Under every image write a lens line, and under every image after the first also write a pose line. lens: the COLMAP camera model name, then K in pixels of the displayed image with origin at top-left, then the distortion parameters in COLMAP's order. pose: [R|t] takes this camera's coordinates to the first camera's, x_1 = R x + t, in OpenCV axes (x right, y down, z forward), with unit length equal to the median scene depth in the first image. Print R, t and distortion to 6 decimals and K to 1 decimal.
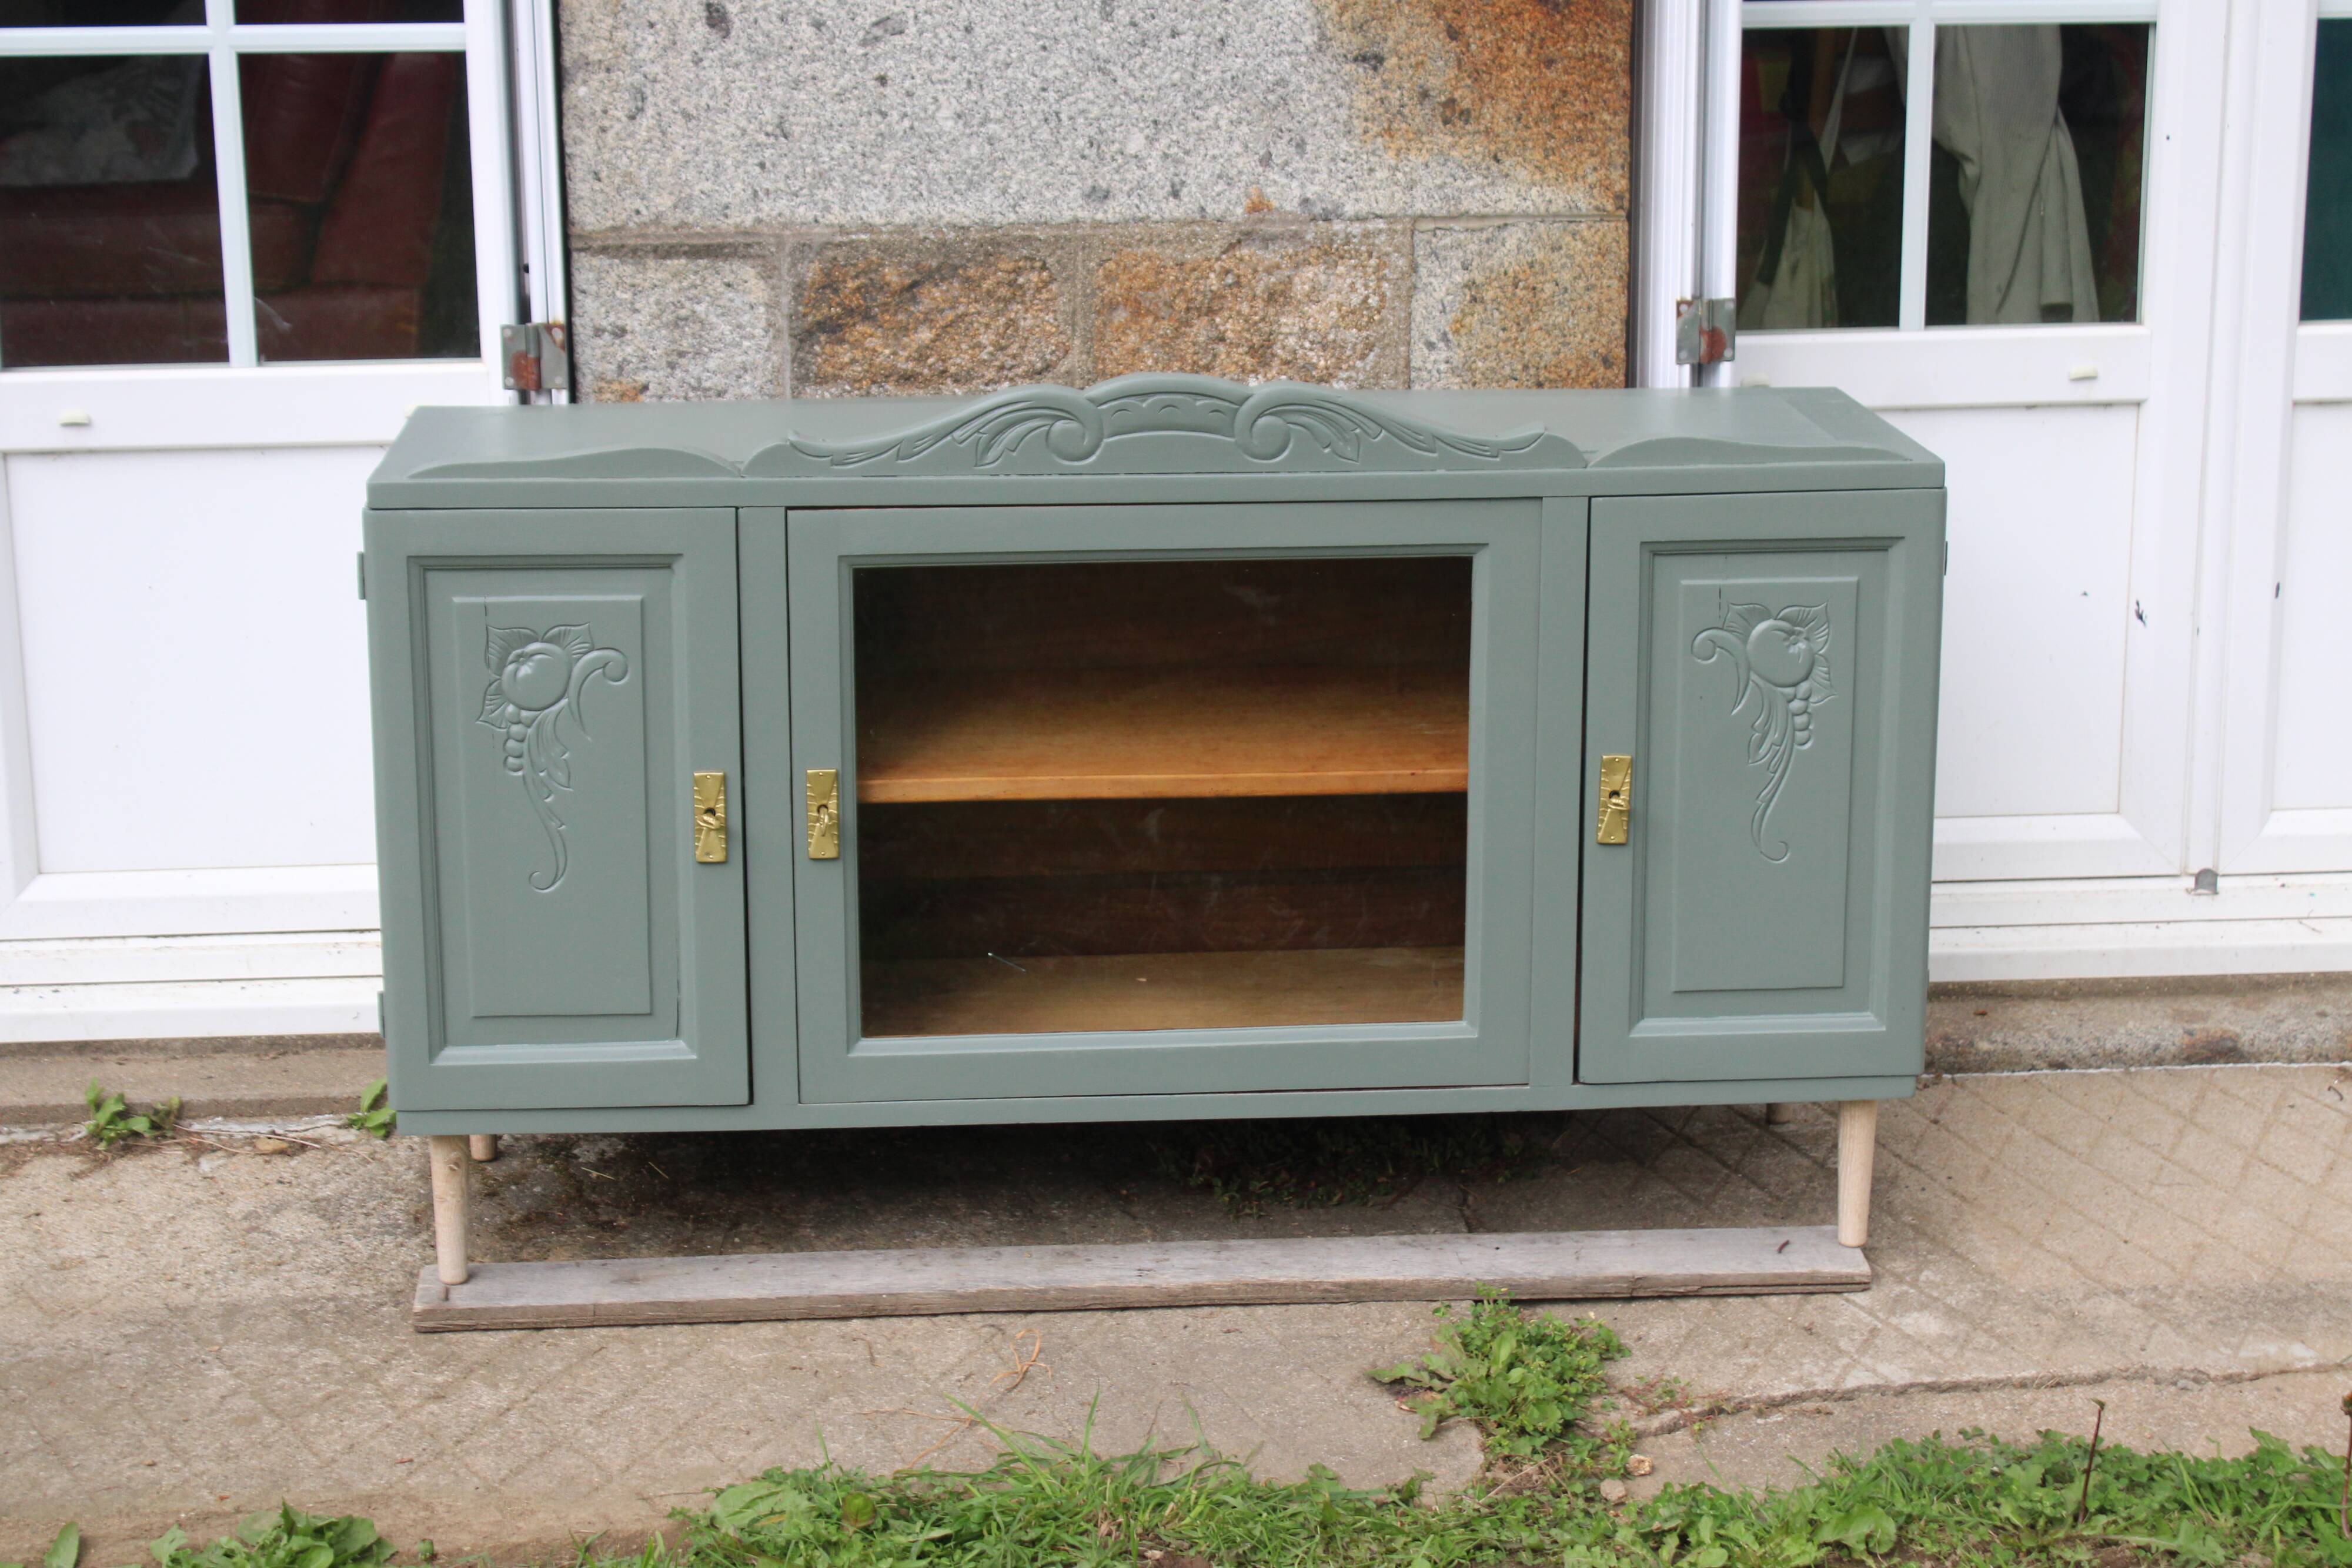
lens RADIAL K [[4227.2, 0, 1167.8], [0, 4227.2, 771.1], [0, 0, 1]] dist [0.011858, 0.059434]
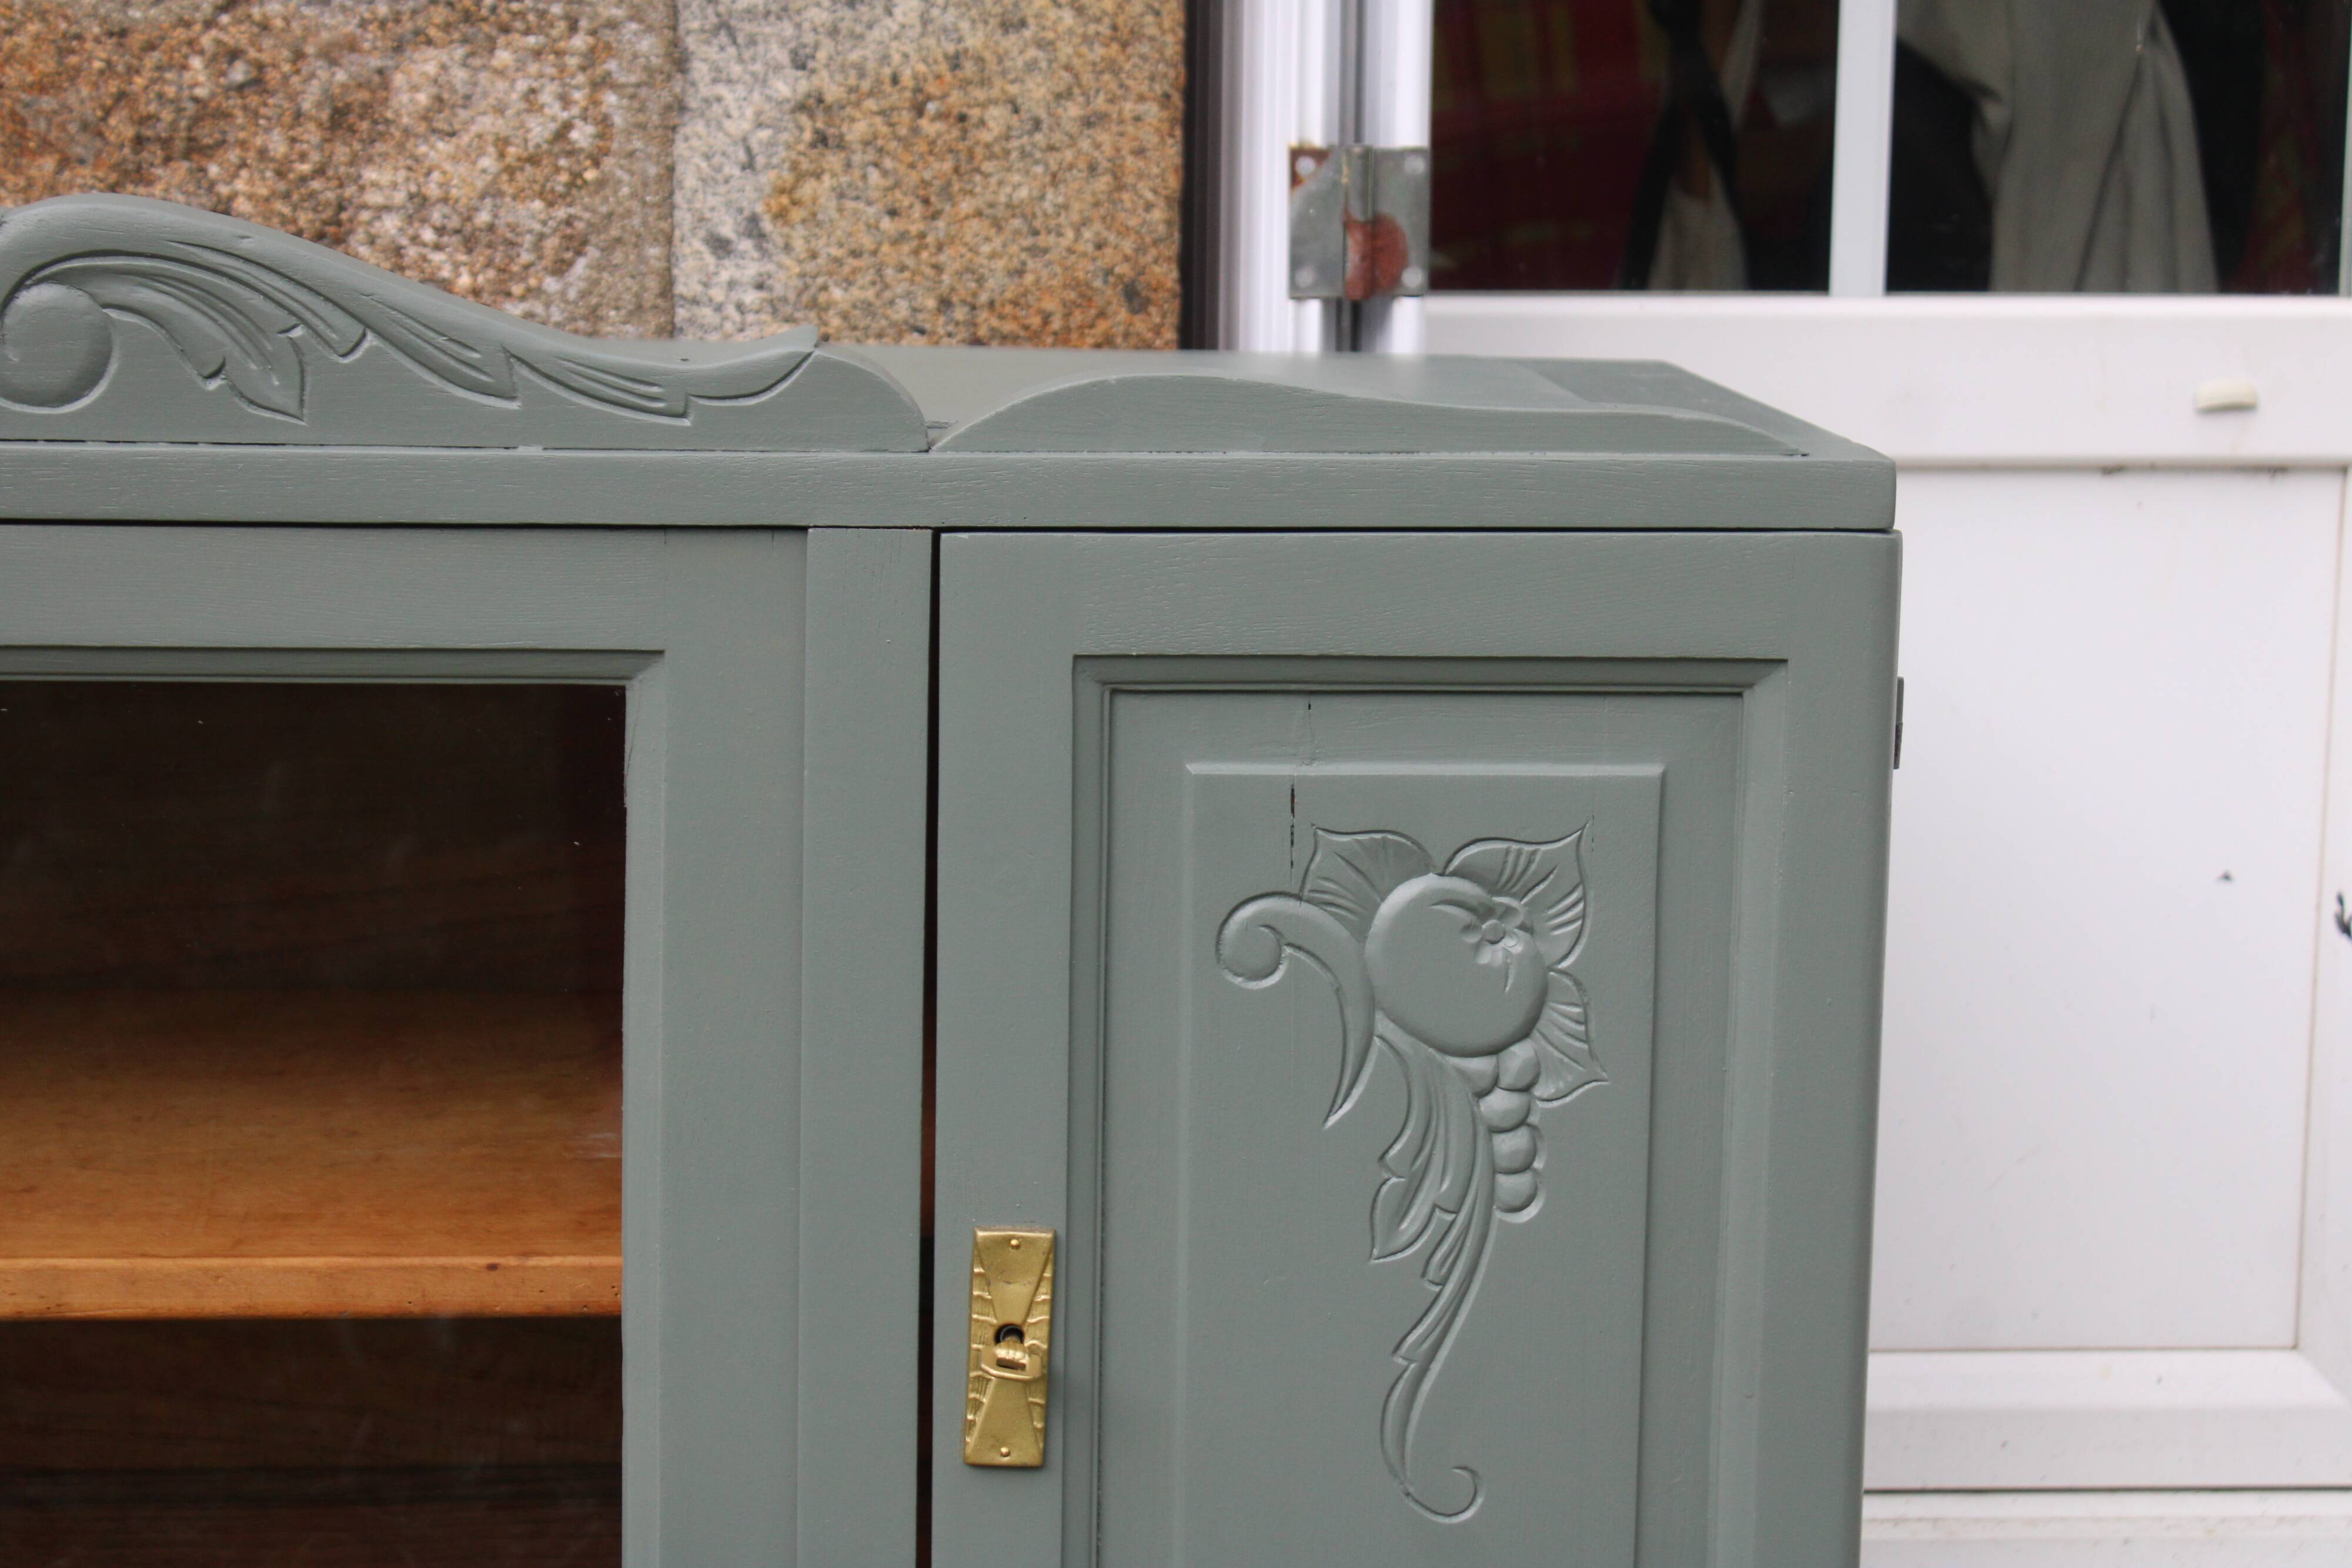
lens RADIAL K [[4662.8, 0, 1168.4], [0, 4662.8, 765.4], [0, 0, 1]] dist [0.029643, 0.140158]
pose [[0.999761, 0.020816, 0.006639, 0.107314], [-0.020186, 0.996267, -0.083937, -0.009484], [-0.008361, 0.083783, 0.996449, 0.541145]]
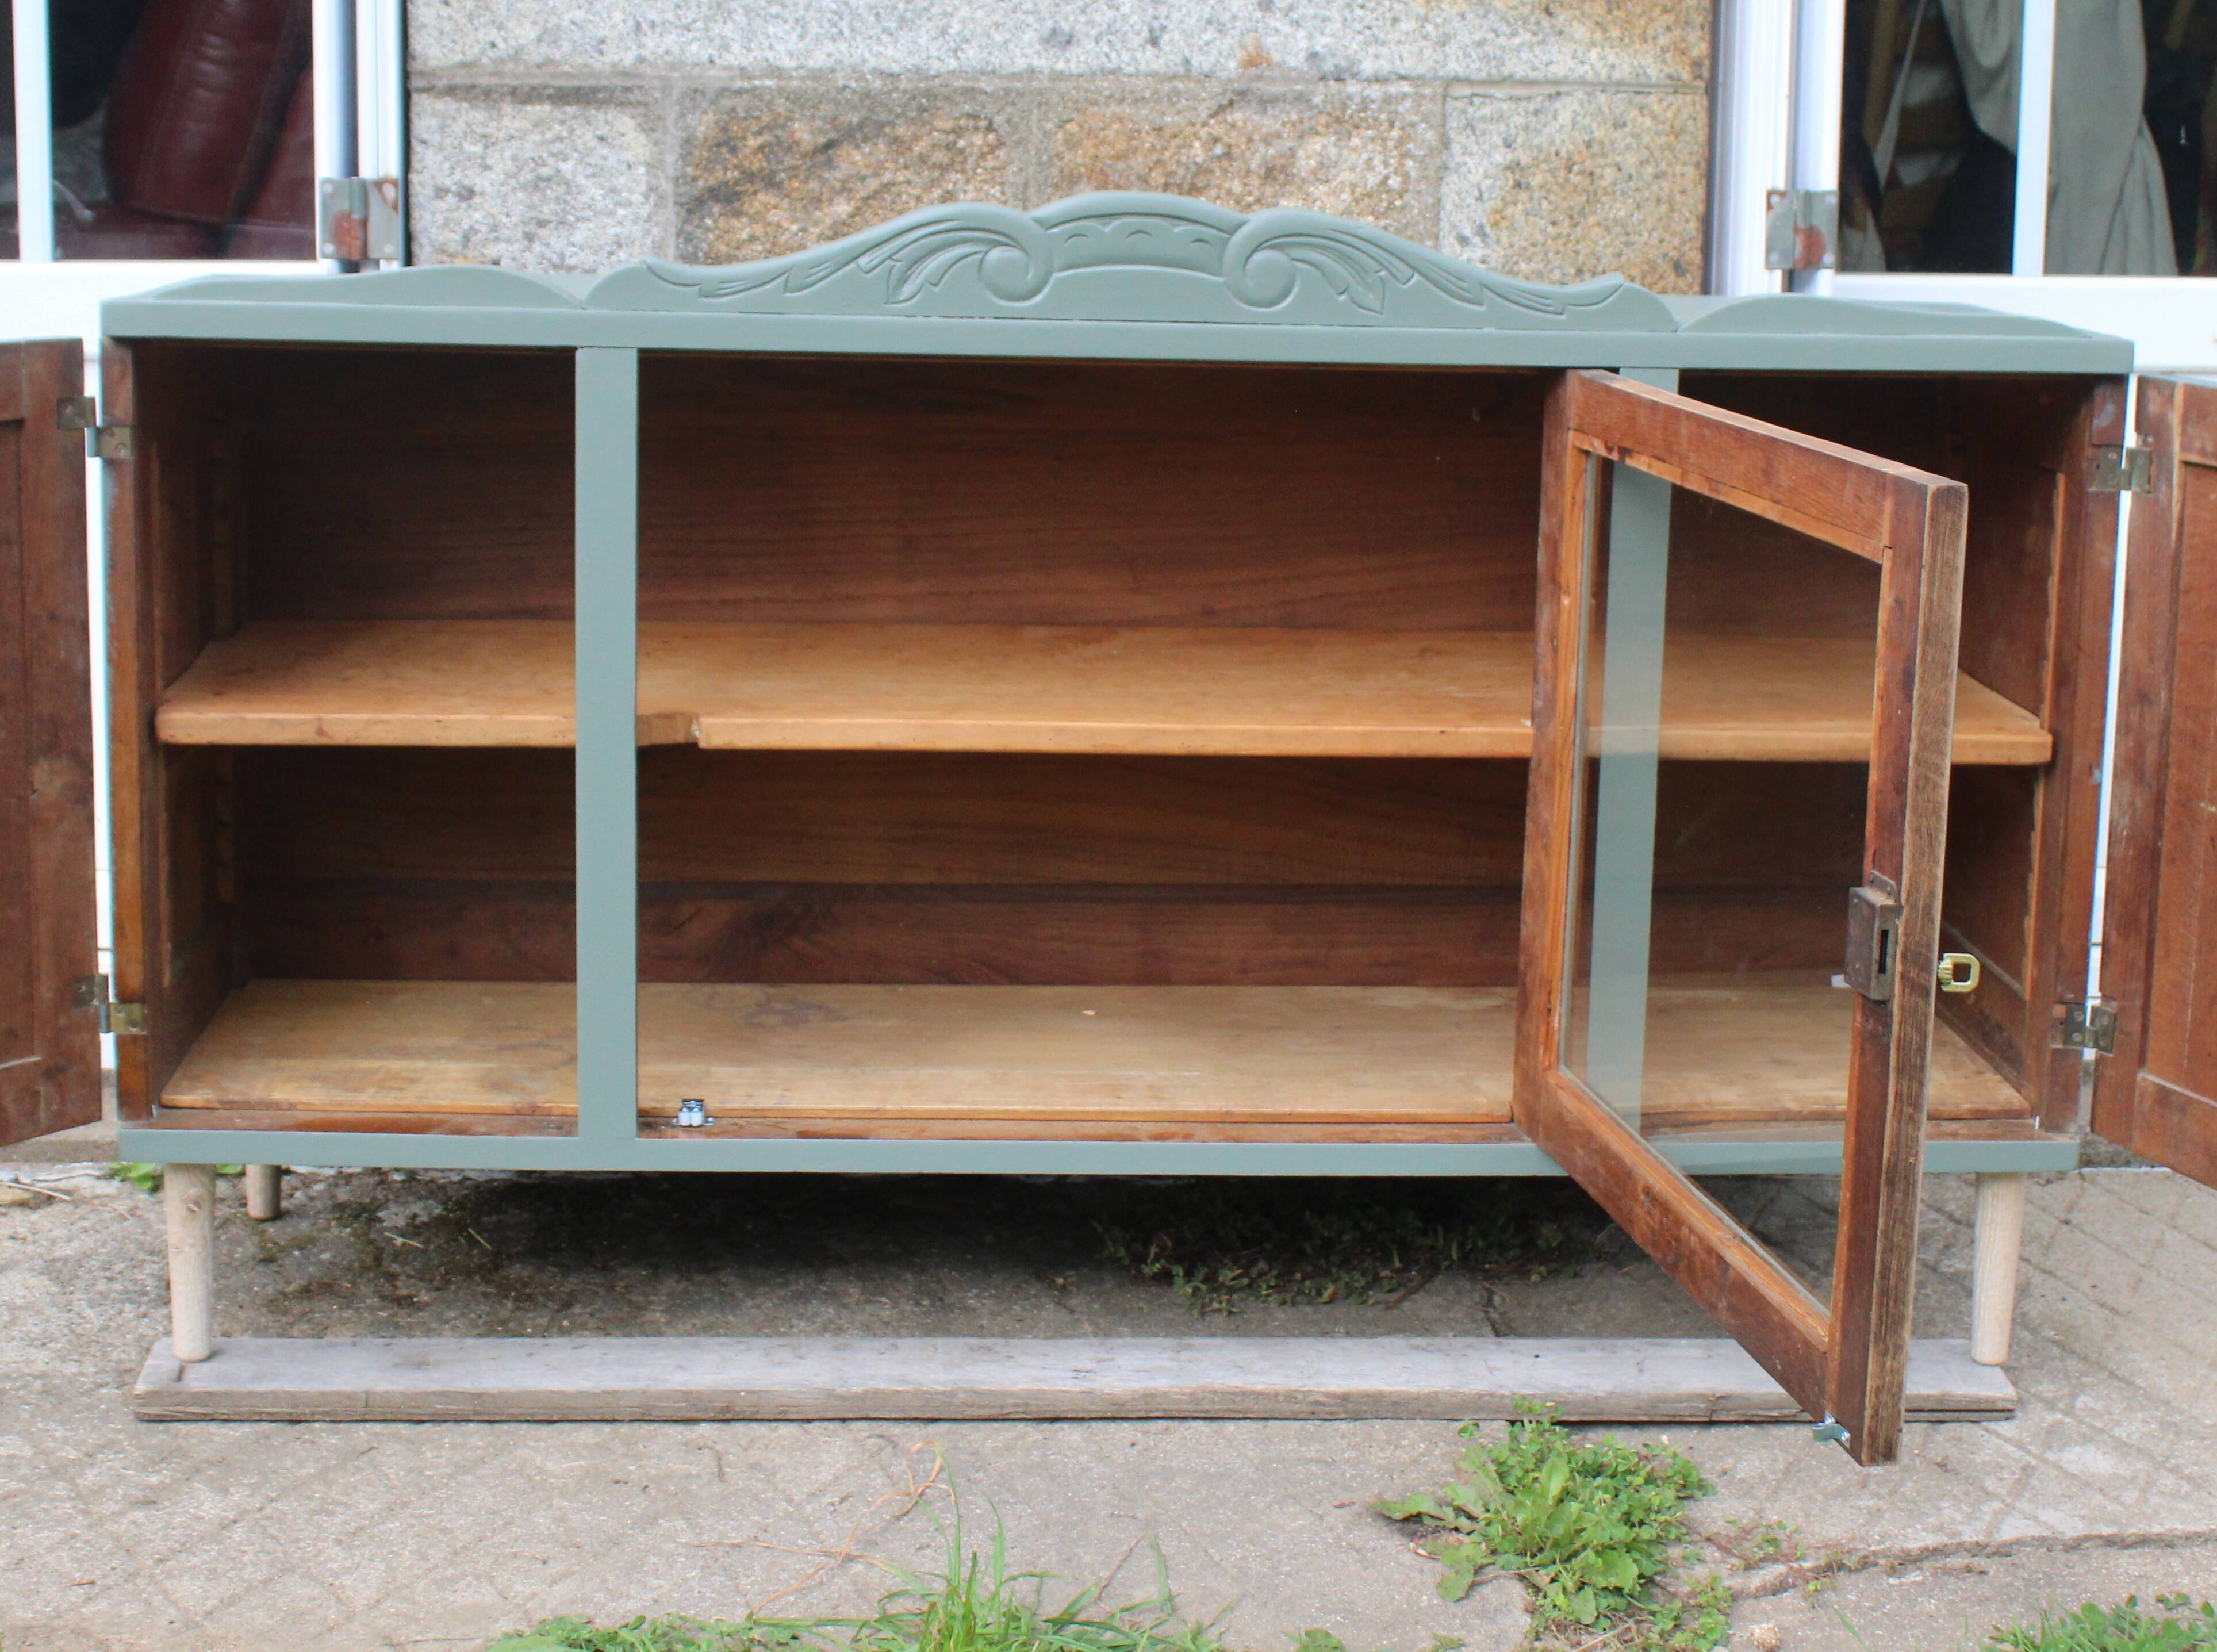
lens RADIAL K [[3782.4, 0, 1095.3], [0, 3782.4, 702.2], [0, 0, 1]] dist [-0.121408, 0.203980]
pose [[0.999649, 0.023657, -0.011967, 0.002190], [-0.024609, 0.995908, -0.086952, 0.053443], [0.009861, 0.087216, 0.996141, 0.289275]]
